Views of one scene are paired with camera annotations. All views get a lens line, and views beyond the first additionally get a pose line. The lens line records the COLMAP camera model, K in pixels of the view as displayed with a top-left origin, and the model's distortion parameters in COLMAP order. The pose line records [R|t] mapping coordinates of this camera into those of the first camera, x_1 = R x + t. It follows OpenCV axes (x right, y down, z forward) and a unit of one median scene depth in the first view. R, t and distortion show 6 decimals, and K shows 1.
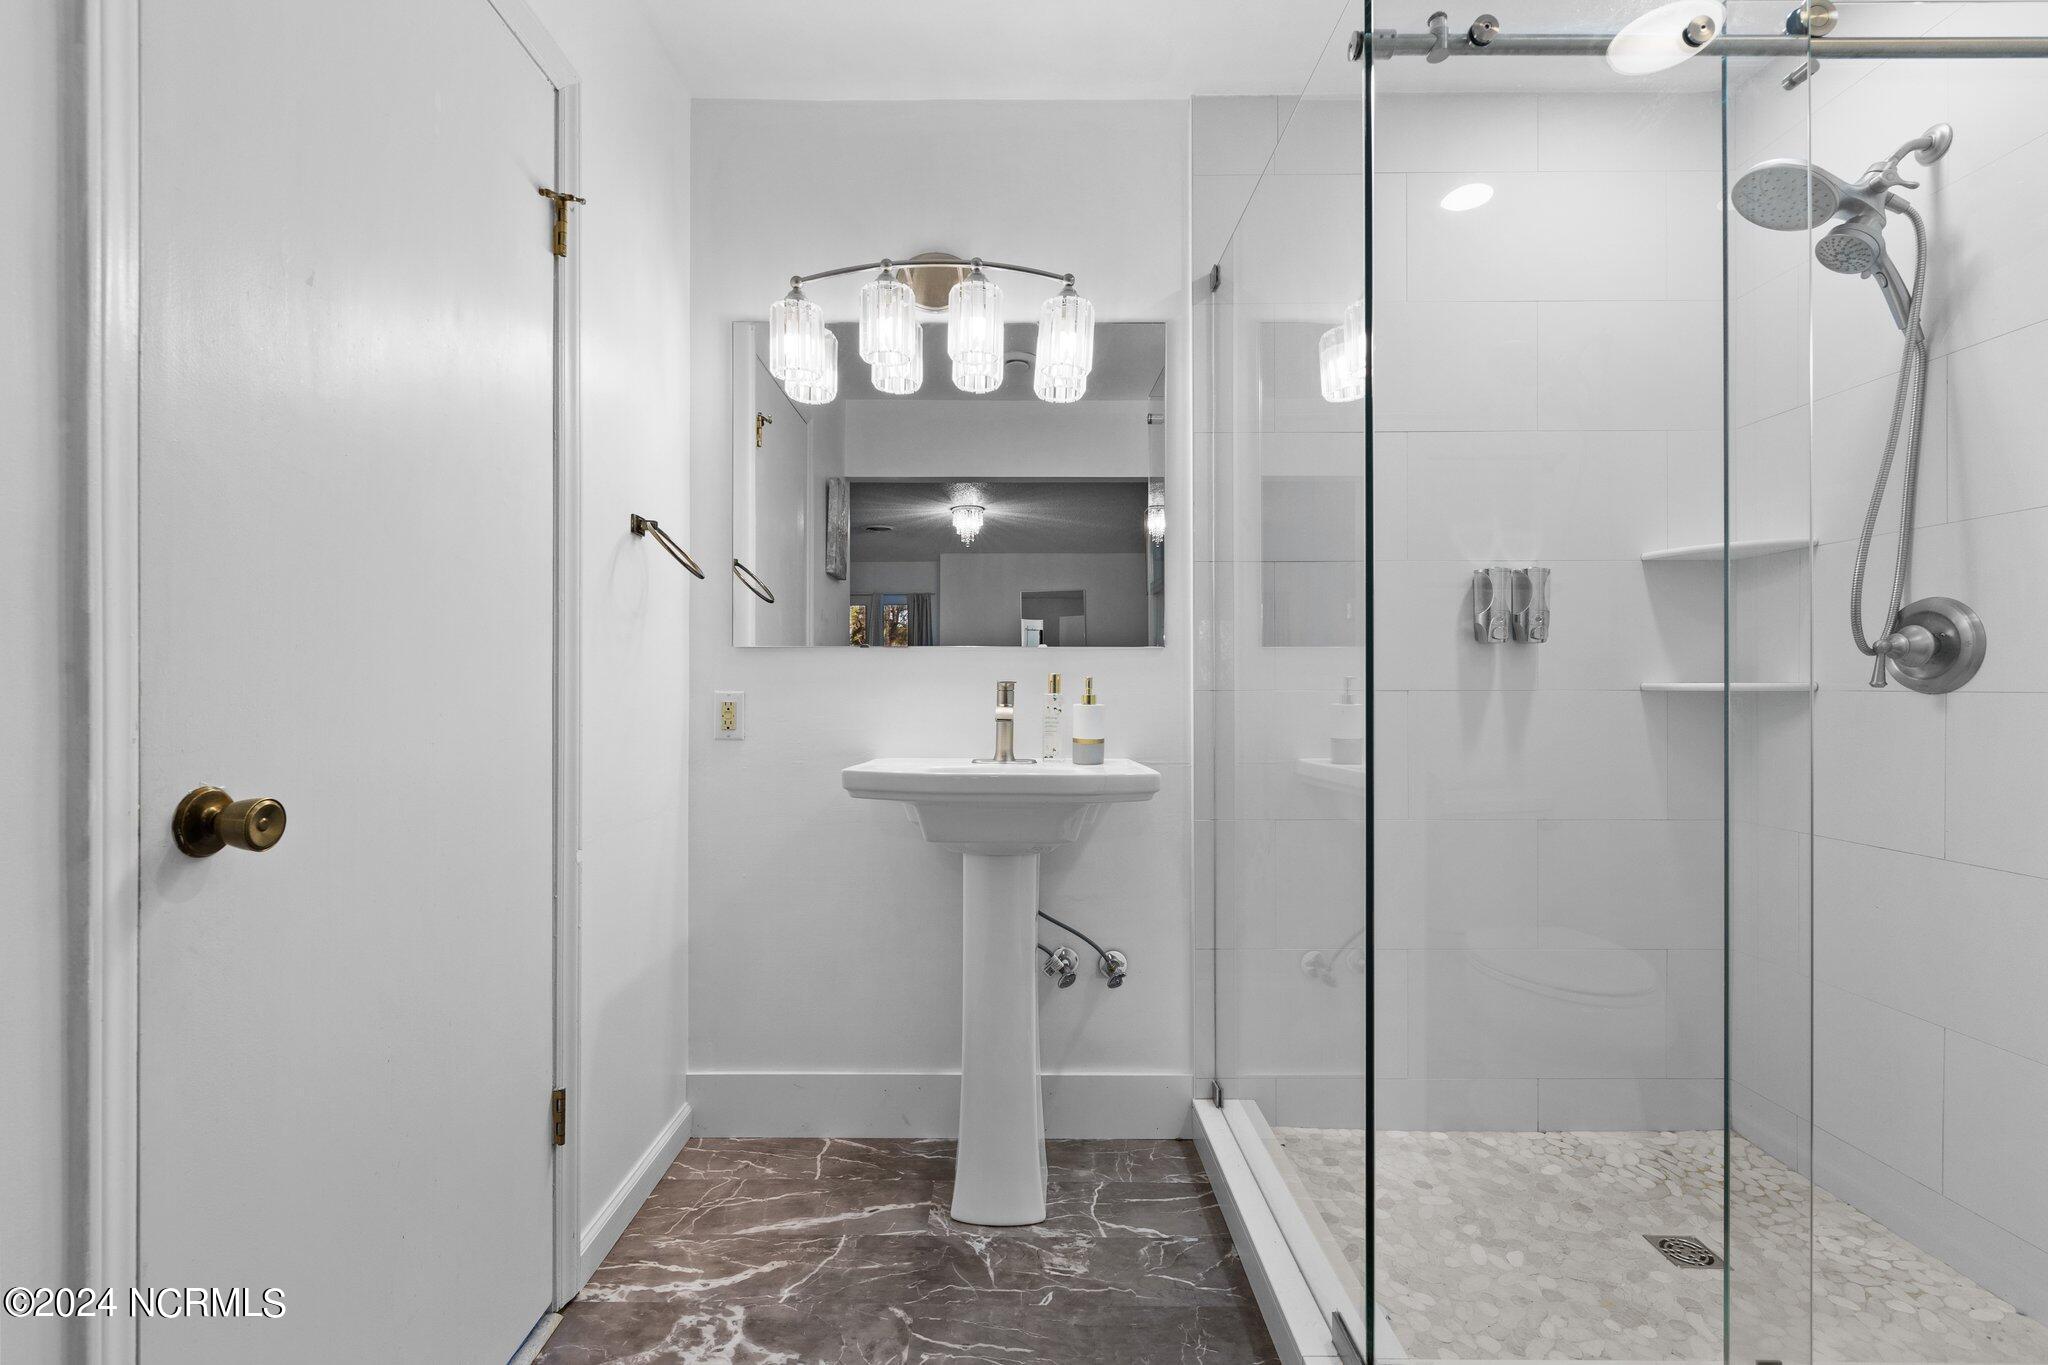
lens RADIAL K [[878.3, 0, 1007.7], [0, 878.3, 683.6], [0, 0, 1]] dist [0.004073, -0.000351]
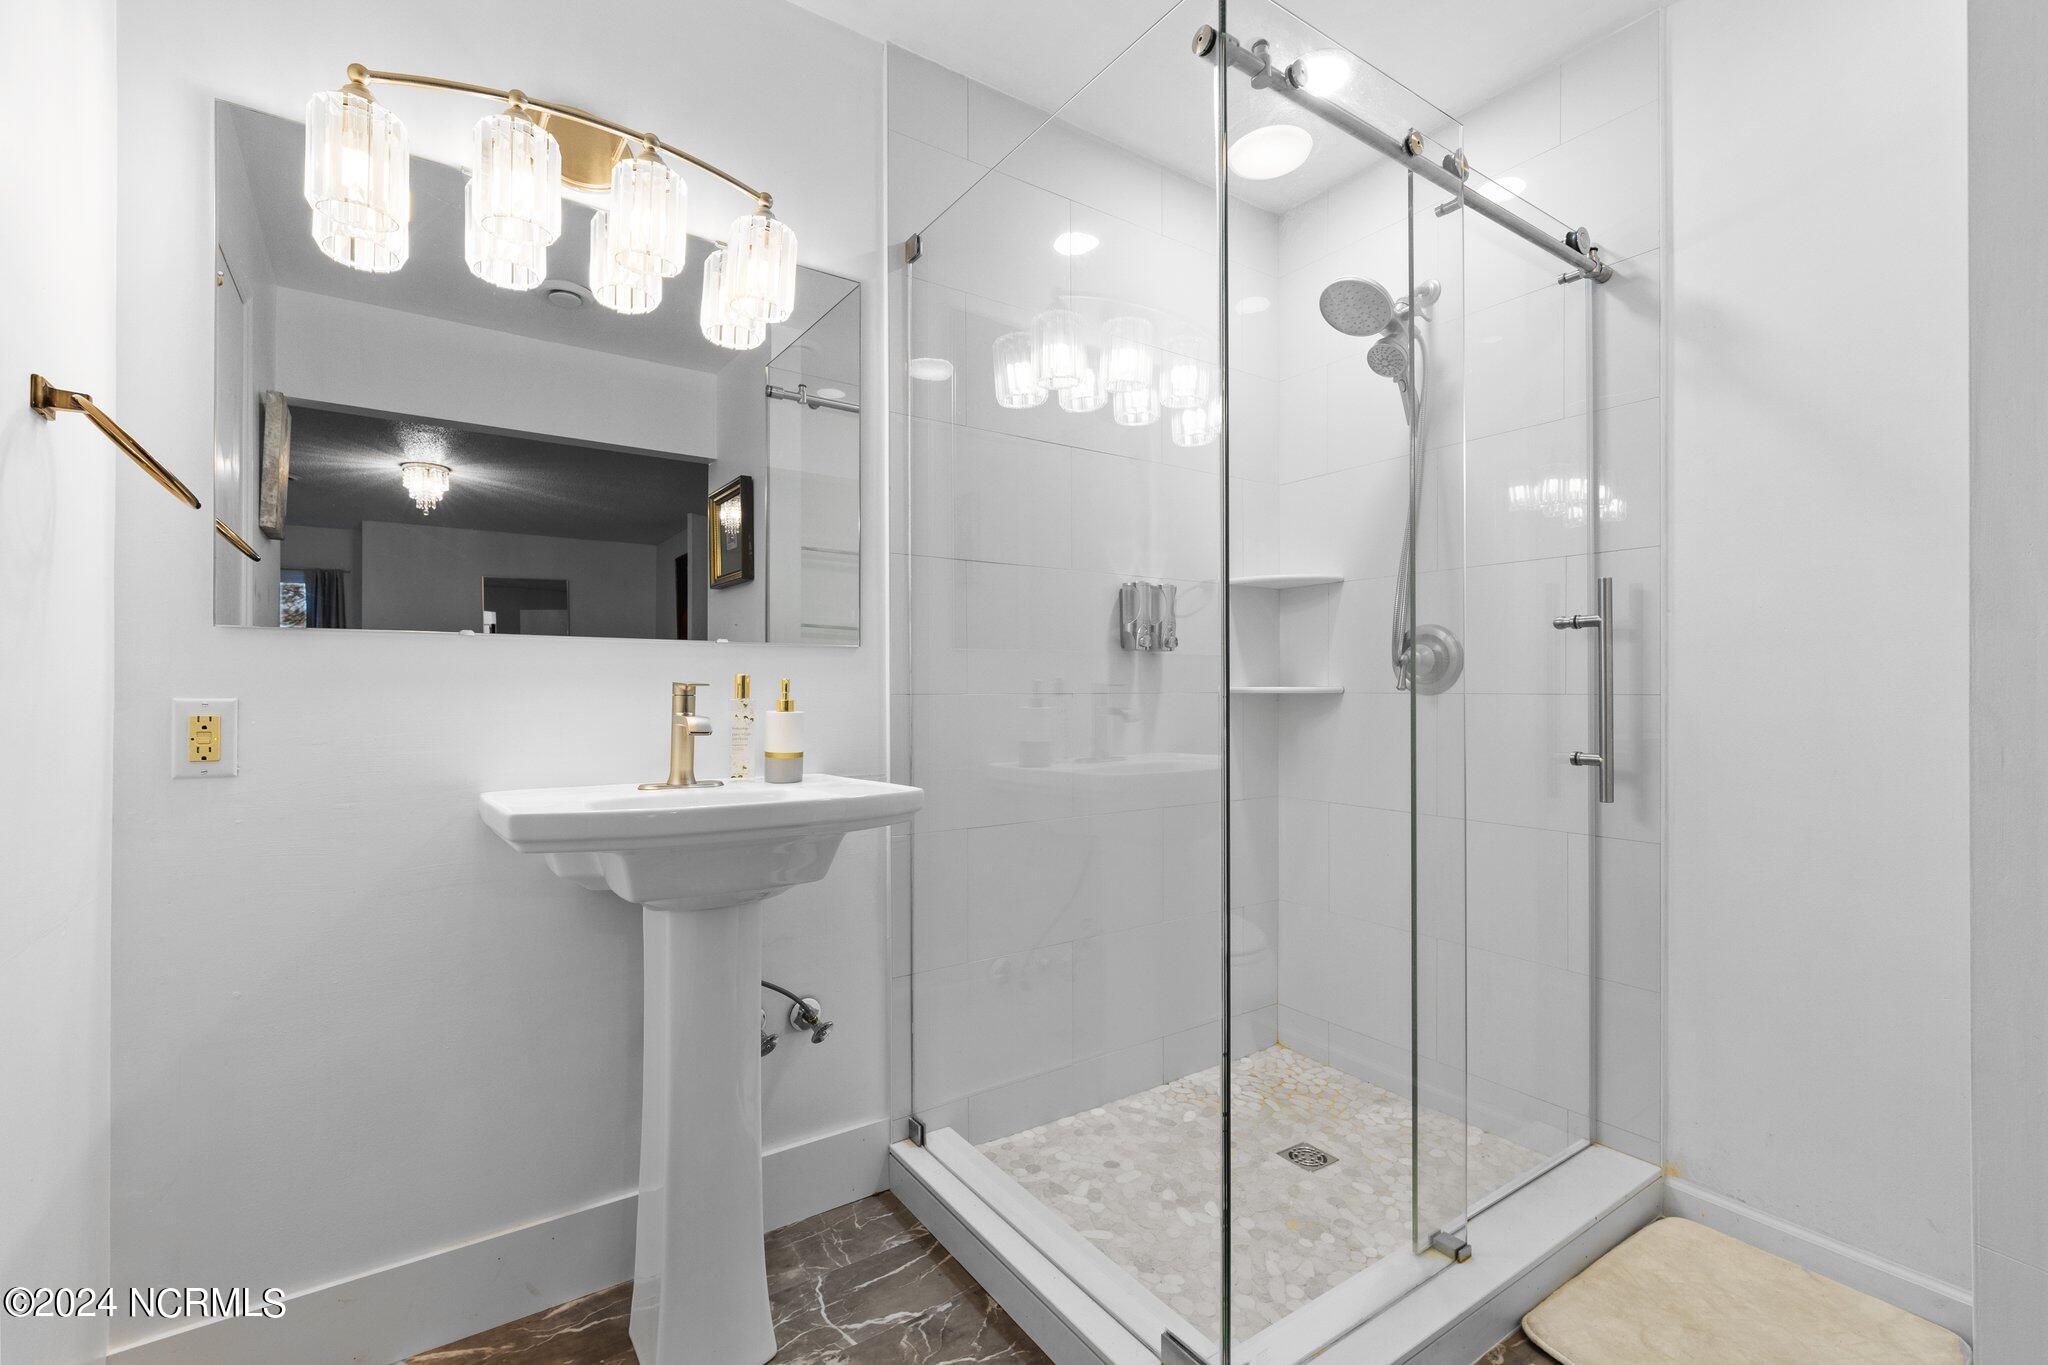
lens RADIAL K [[878.3, 0, 1023.6], [0, 878.3, 684.7], [0, 0, 1]] dist [0.004073, -0.000351]
pose [[0.830728, 0.002522, 0.556672, -0.187305], [-0.000832, 0.999994, -0.003289, 0.000487], [-0.556677, 0.002269, 0.830726, 0.173310]]
